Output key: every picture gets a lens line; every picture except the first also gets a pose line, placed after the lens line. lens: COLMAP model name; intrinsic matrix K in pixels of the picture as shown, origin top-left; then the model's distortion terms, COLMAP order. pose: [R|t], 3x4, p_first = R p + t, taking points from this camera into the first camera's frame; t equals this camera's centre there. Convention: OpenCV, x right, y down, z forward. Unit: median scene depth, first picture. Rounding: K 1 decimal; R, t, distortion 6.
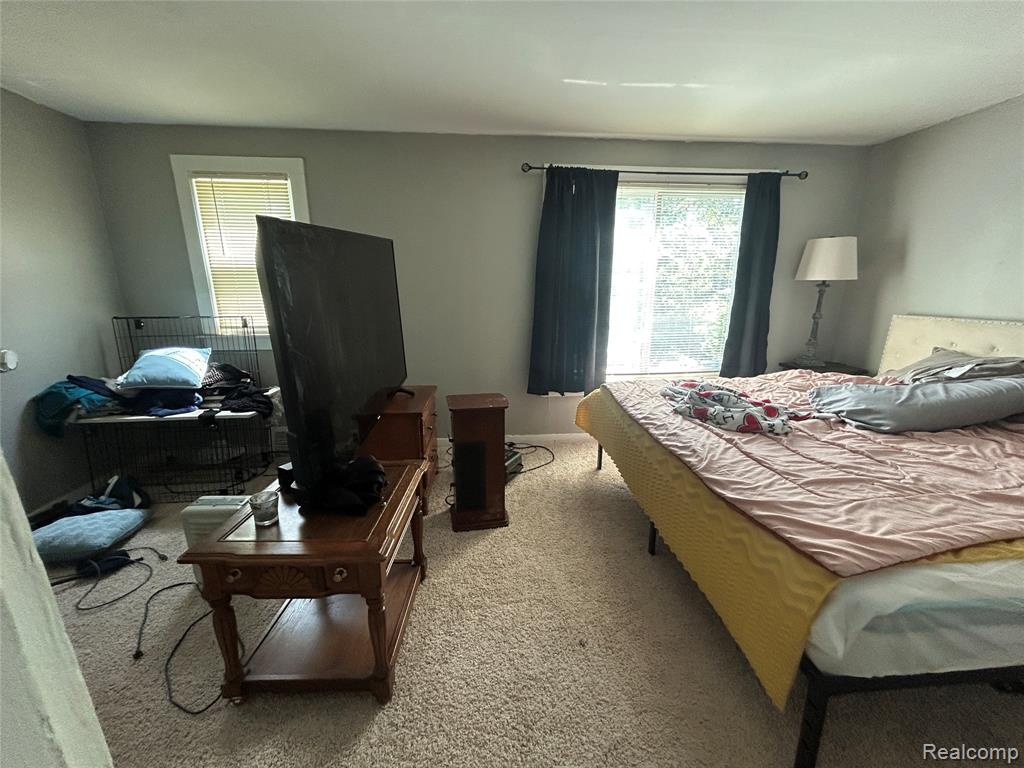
lens RADIAL K [[409.8, 0, 517.5], [0, 409.8, 386.8], [0, 0, 1]] dist [0.000355, -0.001364]
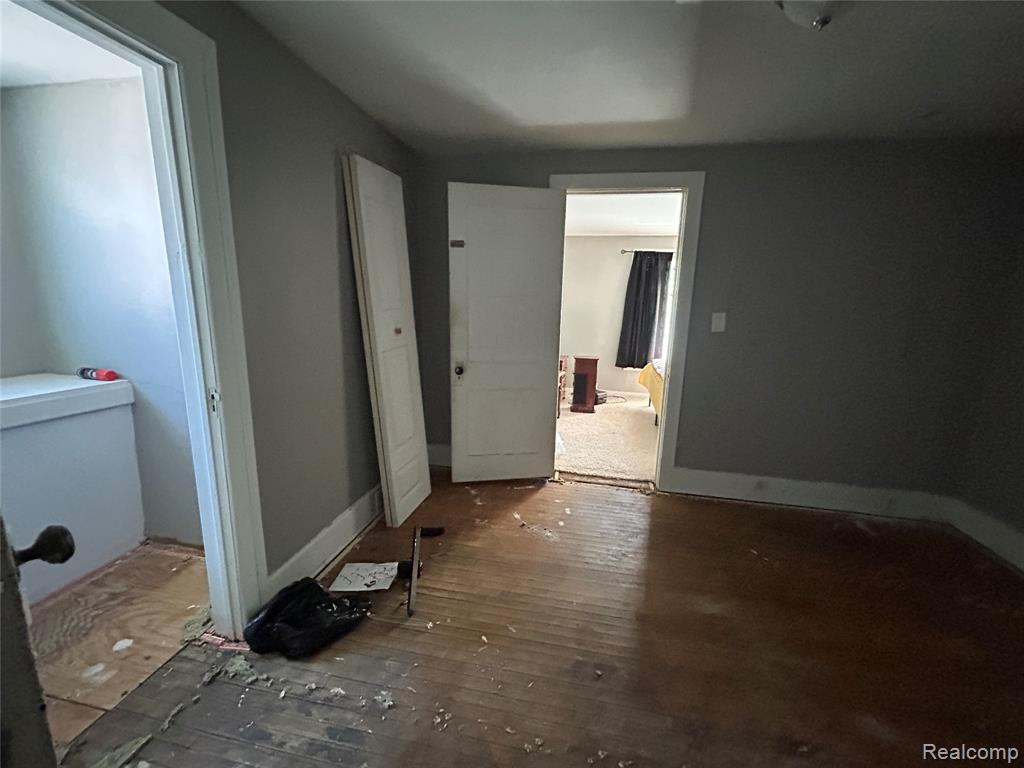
lens RADIAL K [[409.8, 0, 509.6], [0, 409.8, 388.4], [0, 0, 1]] dist [0.000355, -0.001364]
pose [[0.948716, 0.086658, -0.304020, 0.161105], [-0.101121, 0.994355, -0.032123, 0.250326], [0.299520, 0.061219, 0.952124, -1.029195]]
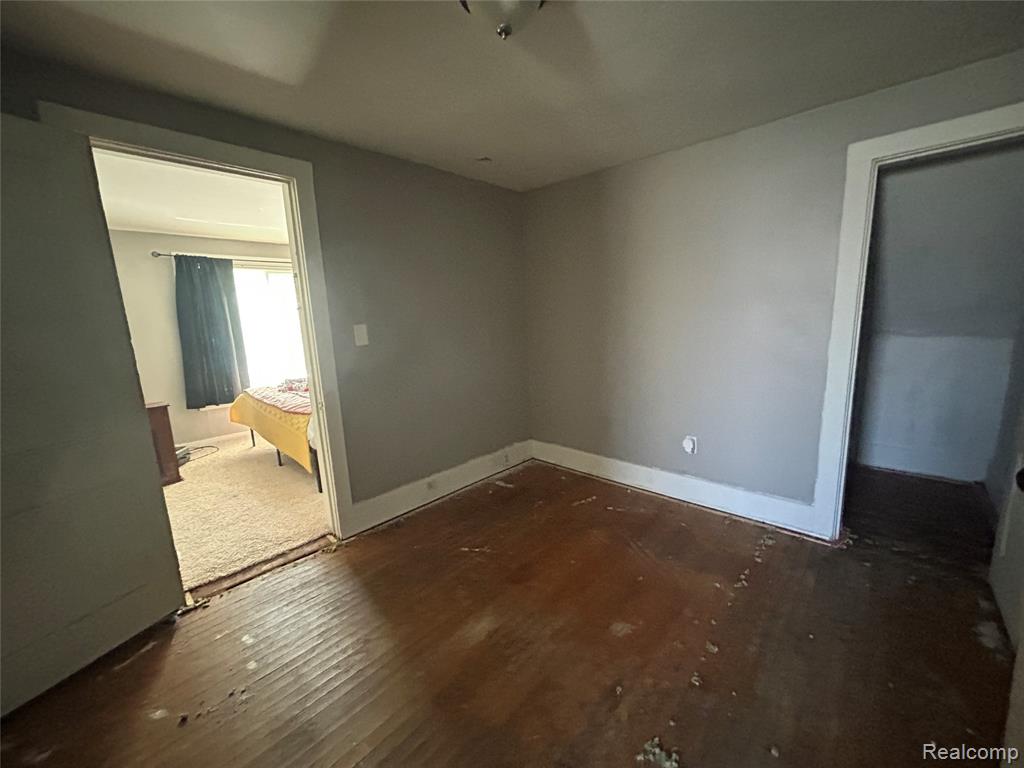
lens RADIAL K [[409.8, 0, 515.6], [0, 409.8, 387.7], [0, 0, 1]] dist [0.000355, -0.001364]
pose [[0.756761, -0.145927, 0.637195, -0.007015], [0.199959, 0.979717, -0.013110, 0.204717], [-0.622358, 0.137334, 0.770591, -0.847990]]
